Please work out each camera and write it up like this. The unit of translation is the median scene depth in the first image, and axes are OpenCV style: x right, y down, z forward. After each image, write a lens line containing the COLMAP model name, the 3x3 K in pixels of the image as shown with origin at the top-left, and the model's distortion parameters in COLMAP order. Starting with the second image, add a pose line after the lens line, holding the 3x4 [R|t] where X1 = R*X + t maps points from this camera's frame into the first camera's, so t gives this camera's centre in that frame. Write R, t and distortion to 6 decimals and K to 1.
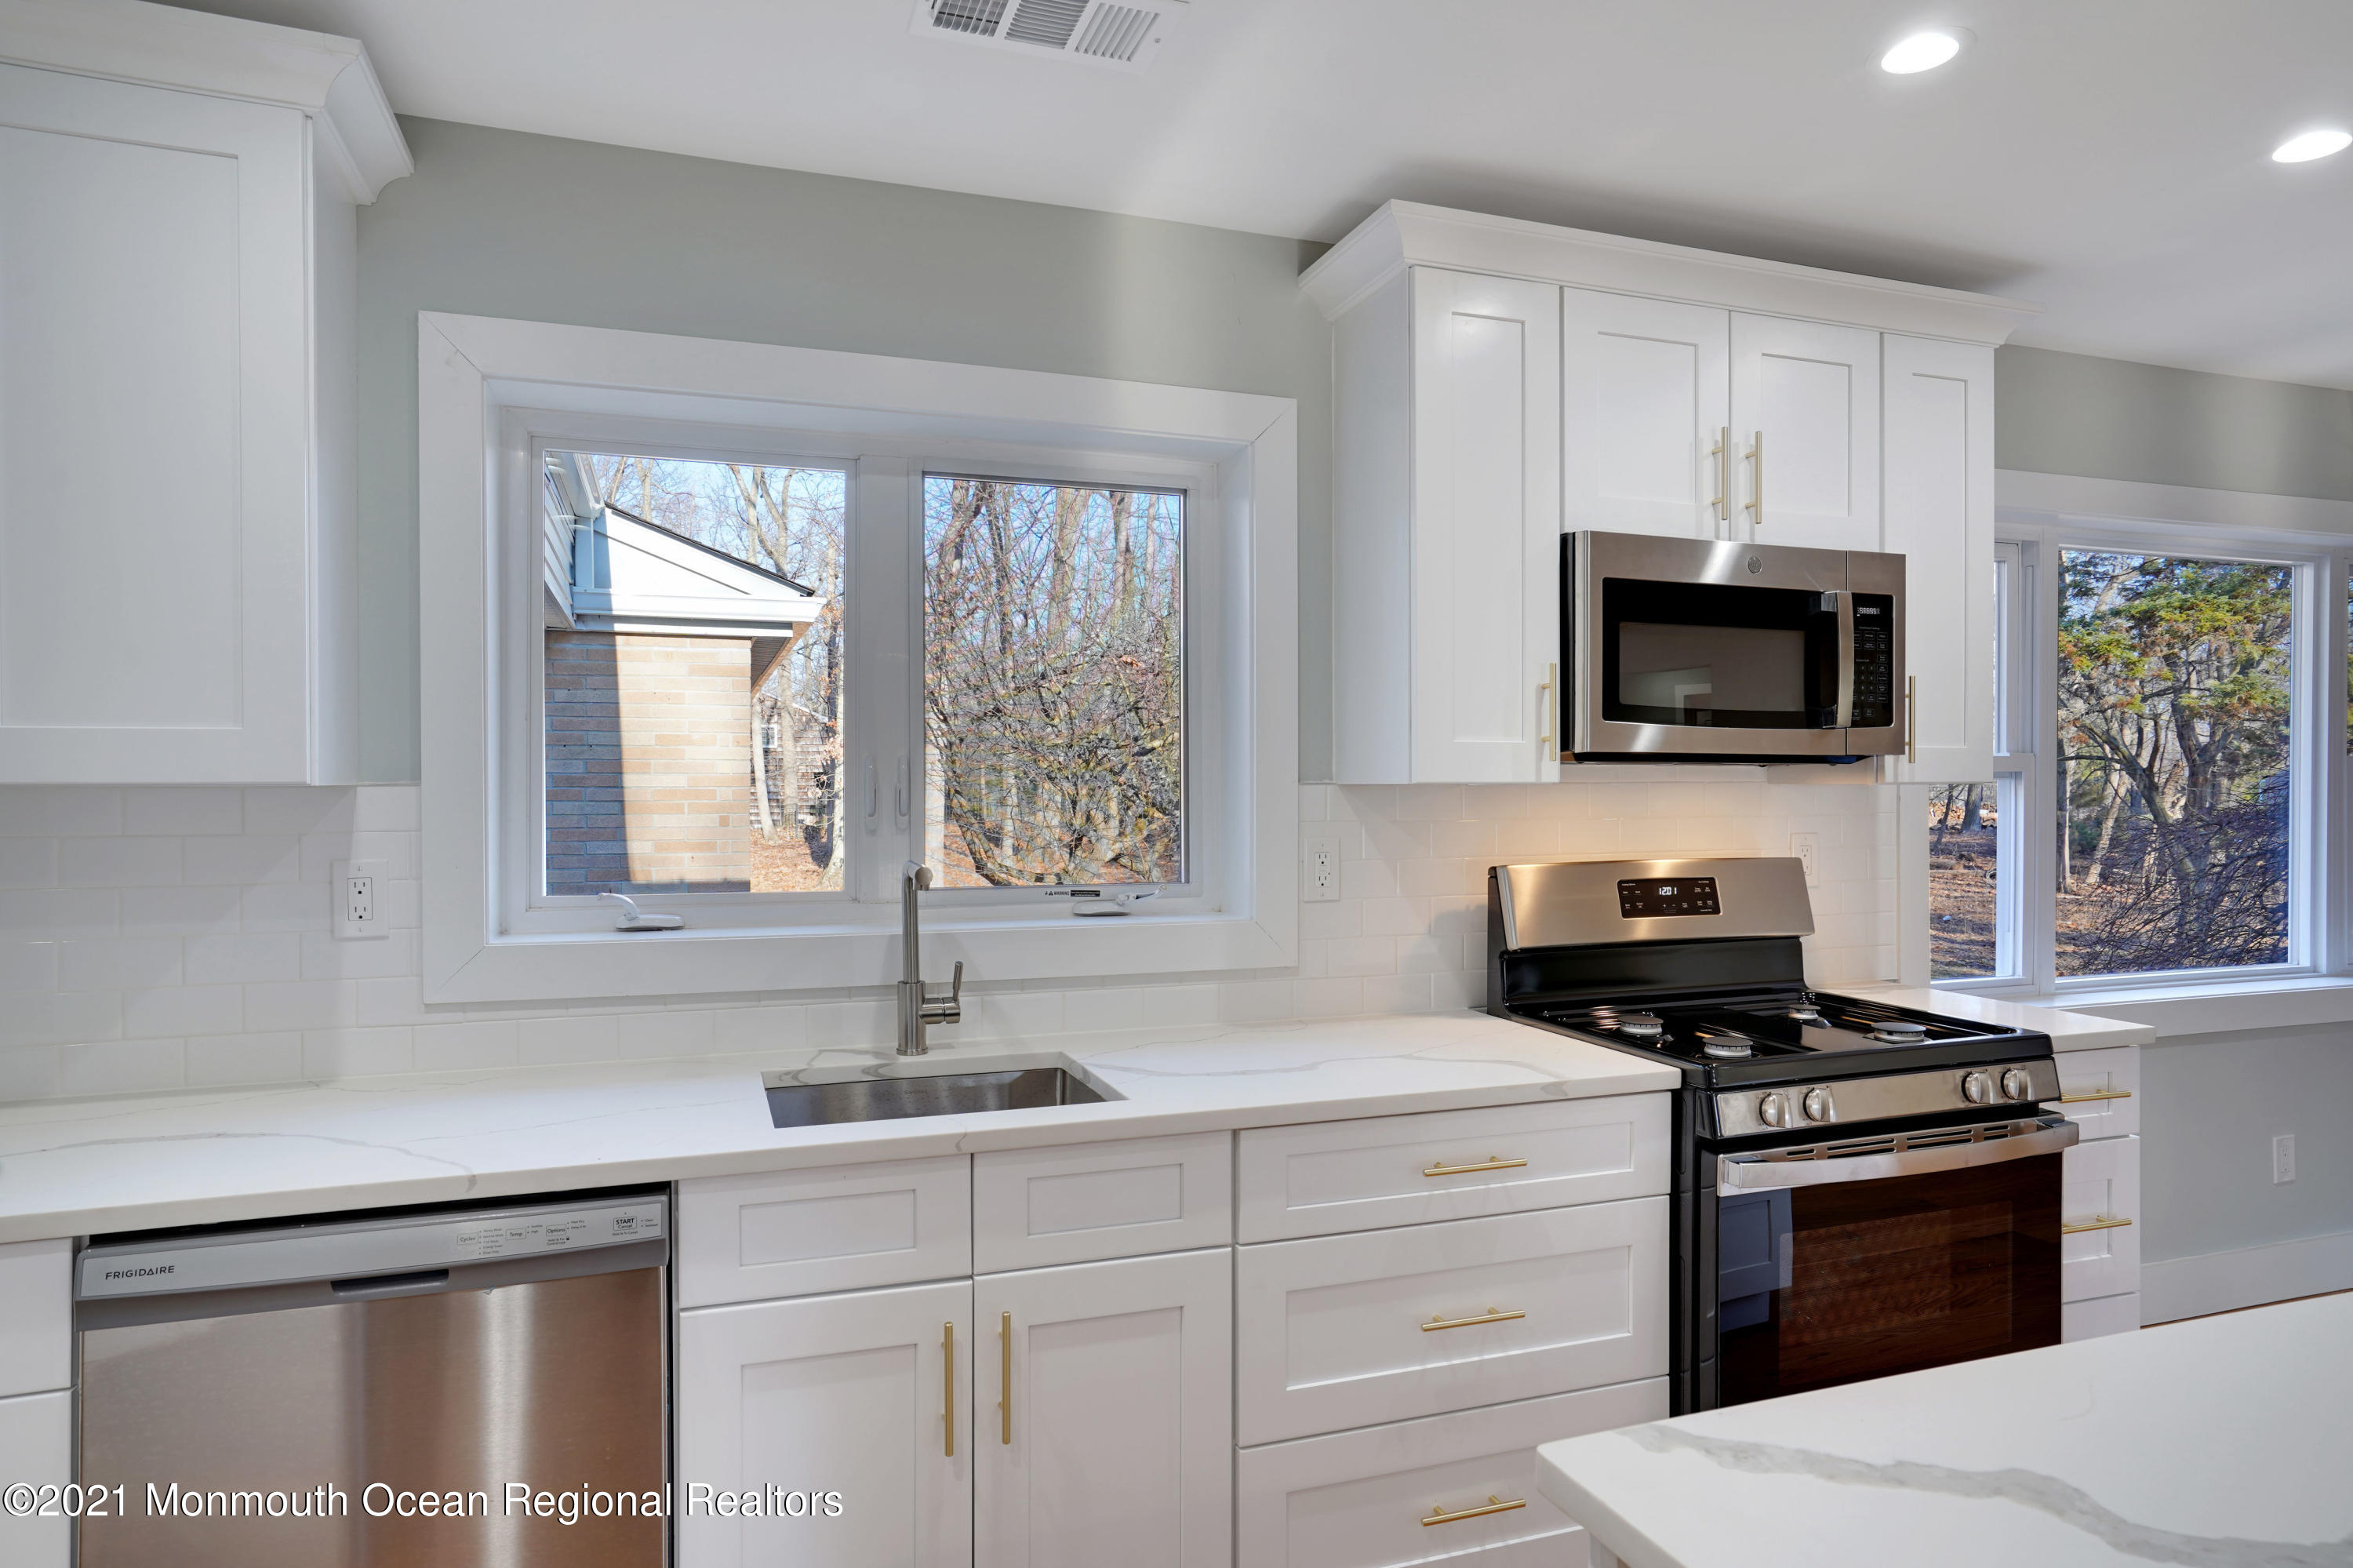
lens RADIAL K [[1429.6, 0, 1176.5], [0, 1429.6, 784.0], [0, 0, 1]] dist [0.001422, 0.000534]
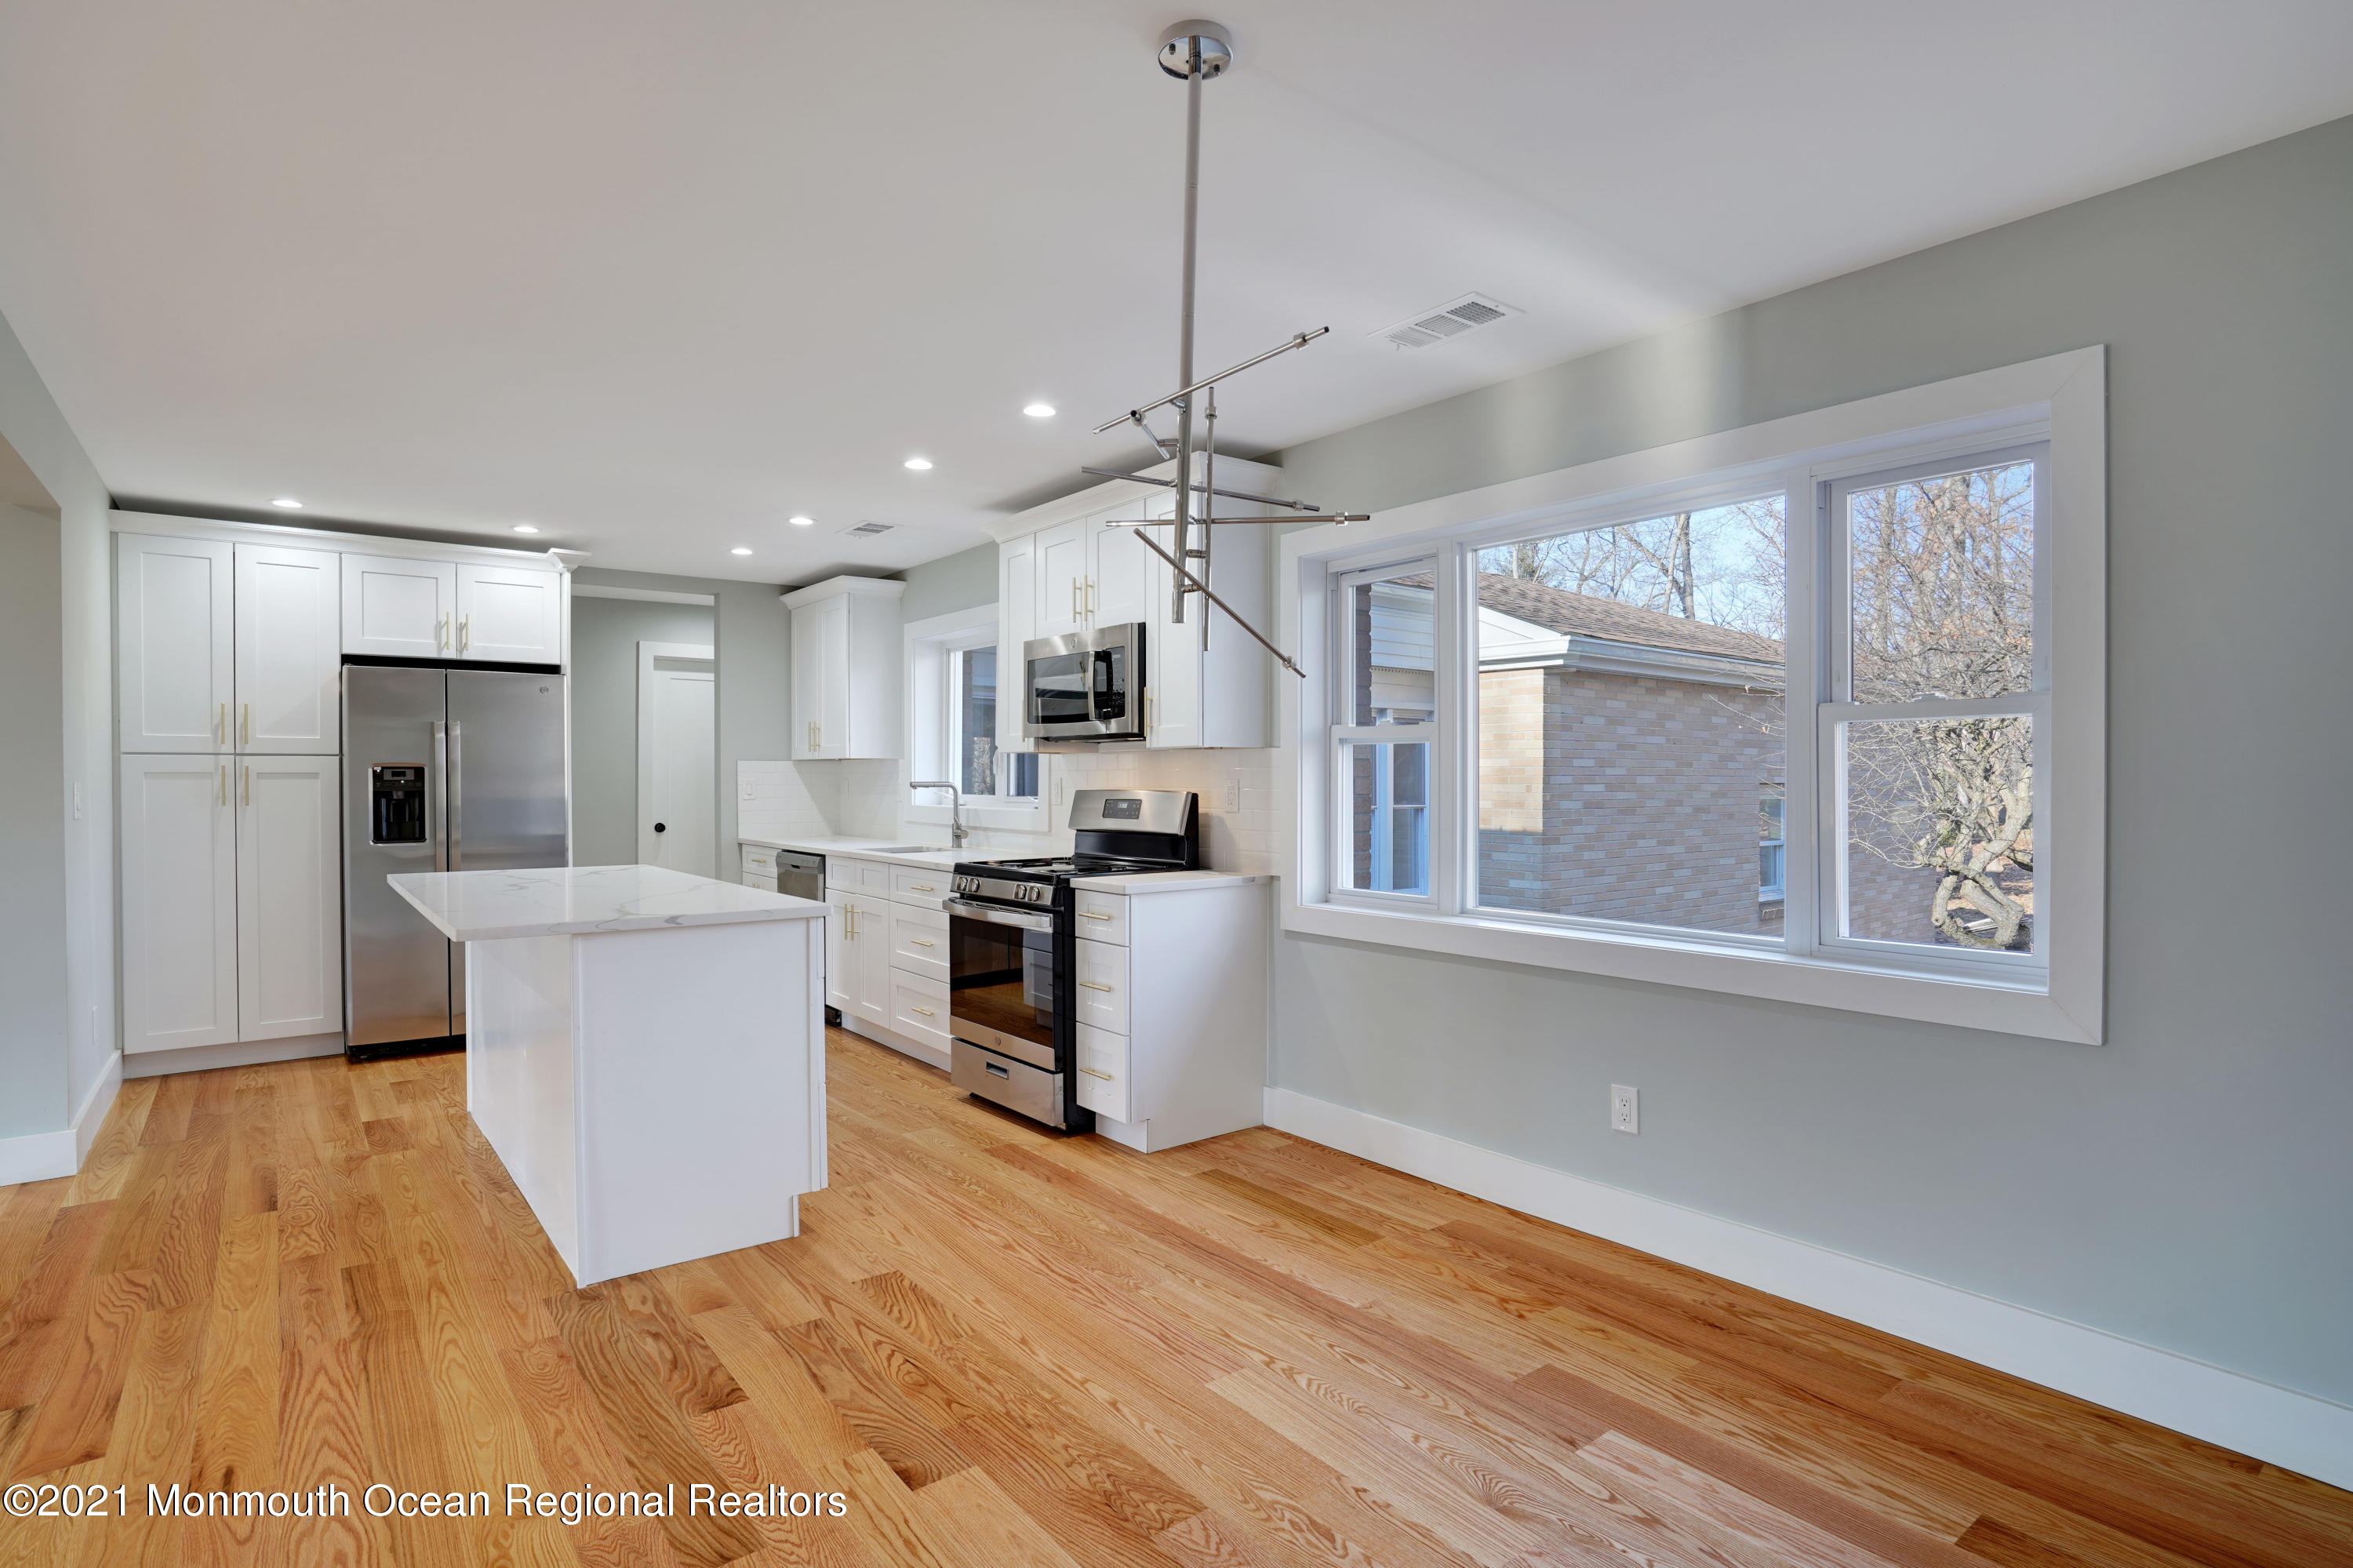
lens RADIAL K [[1178.3, 0, 1166.5], [0, 1178.3, 789.7], [0, 0, 1]] dist [-0.056000, 0.032703]
pose [[0.301993, 0.009139, -0.953266, 1.937553], [-0.006917, 0.999949, 0.007395, 0.041347], [0.953285, 0.004360, 0.302041, 0.580933]]
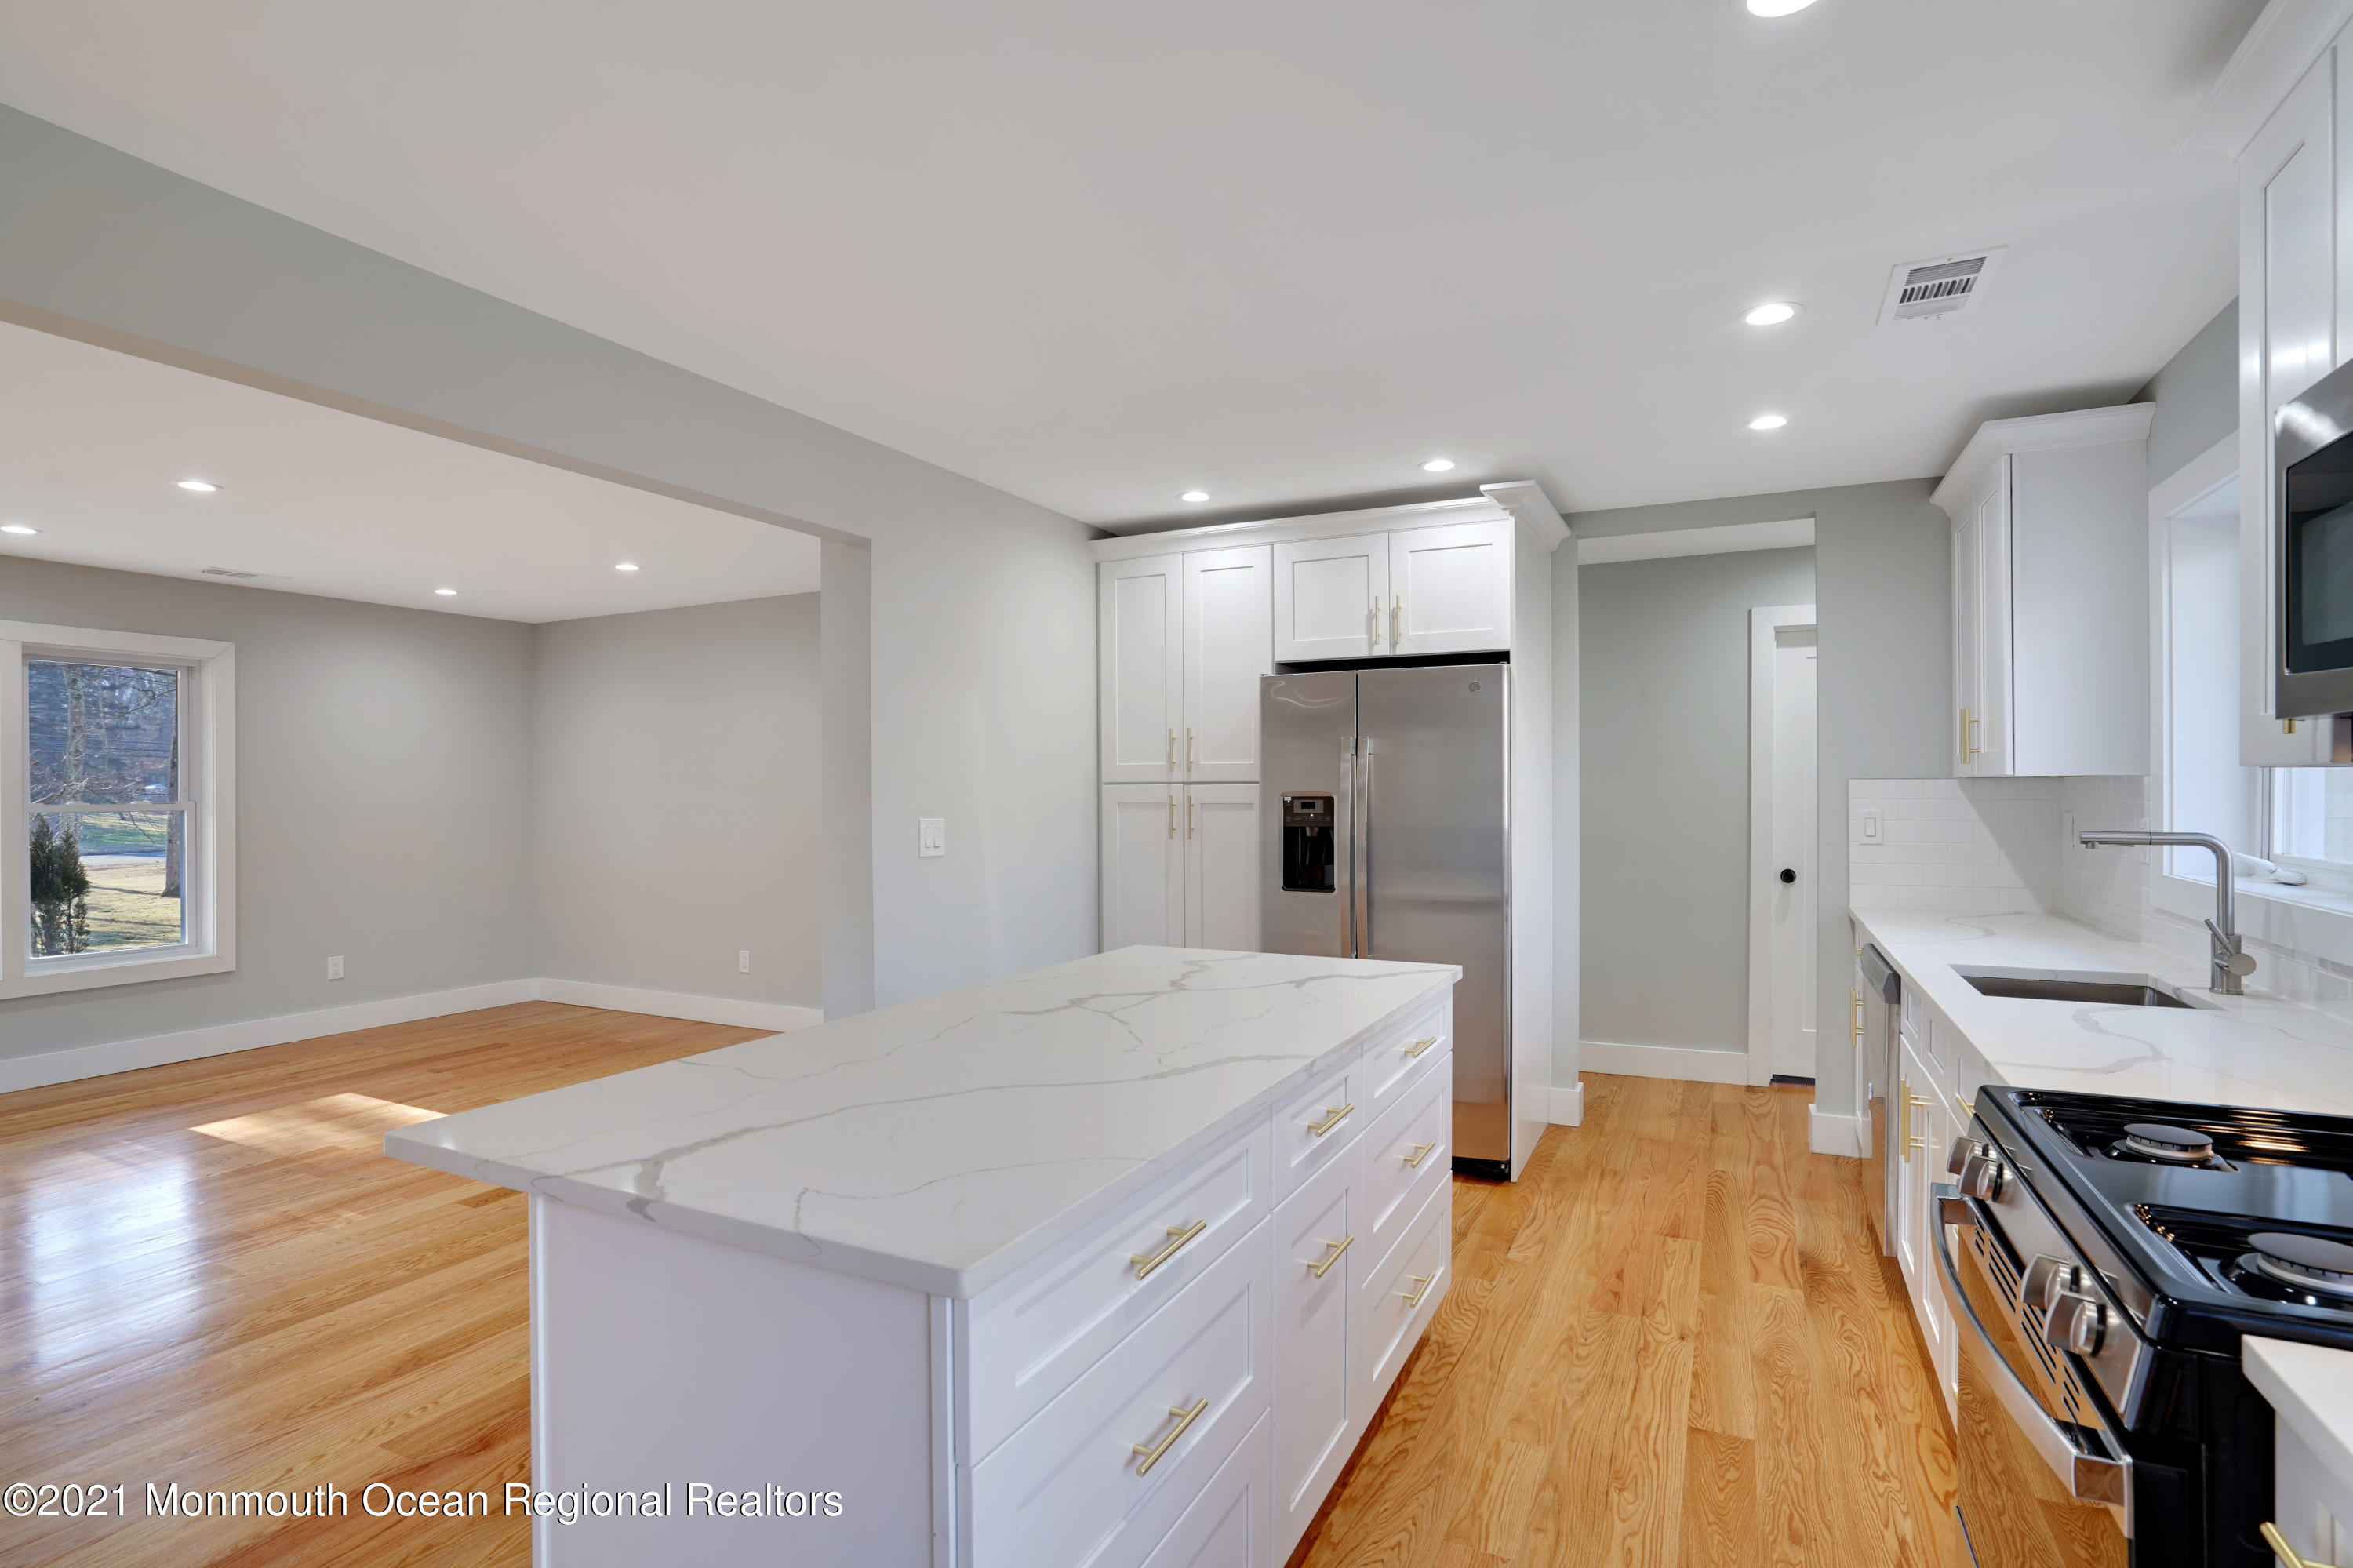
lens RADIAL K [[1154.2, 0, 1165.4], [0, 1154.2, 788.4], [0, 0, 1]] dist [-0.057851, 0.028853]
pose [[-0.726358, 0.003493, -0.687308, 0.965821], [-0.000891, 0.999981, 0.006024, 0.007984], [0.687316, 0.004988, -0.726341, 0.913154]]
